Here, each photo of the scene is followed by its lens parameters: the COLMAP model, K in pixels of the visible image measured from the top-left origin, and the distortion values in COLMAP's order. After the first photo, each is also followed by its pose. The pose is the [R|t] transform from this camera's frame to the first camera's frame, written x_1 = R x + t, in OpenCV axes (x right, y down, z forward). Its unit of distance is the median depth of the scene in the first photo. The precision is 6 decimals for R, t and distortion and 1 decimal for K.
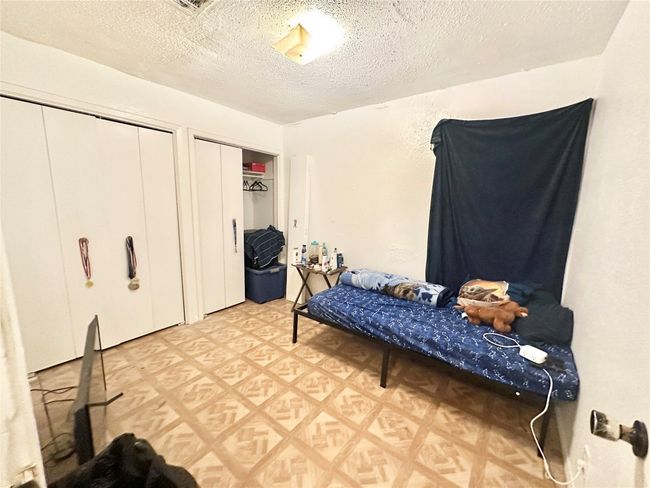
lens RADIAL K [[257.8, 0, 325.6], [0, 257.8, 243.2], [0, 0, 1]] dist [-0.001872, 0.000142]
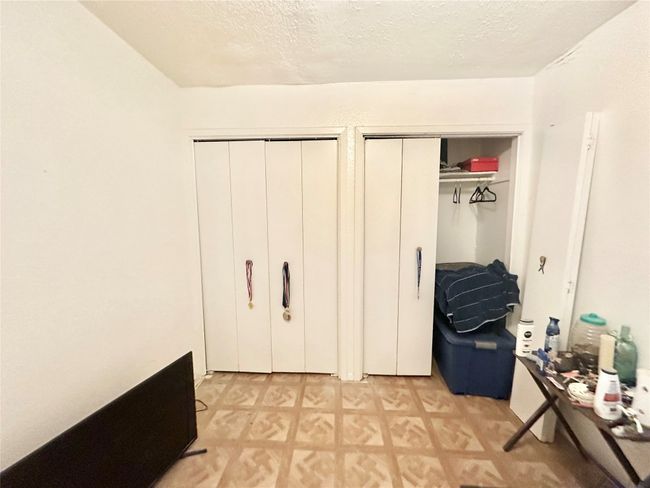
lens RADIAL K [[257.8, 0, 325.6], [0, 257.8, 243.2], [0, 0, 1]] dist [-0.001872, 0.000142]
pose [[0.560391, 0.059045, -0.826121, 0.052226], [-0.108534, 0.994089, -0.002573, -0.075936], [0.821086, 0.091104, 0.563487, 0.423381]]
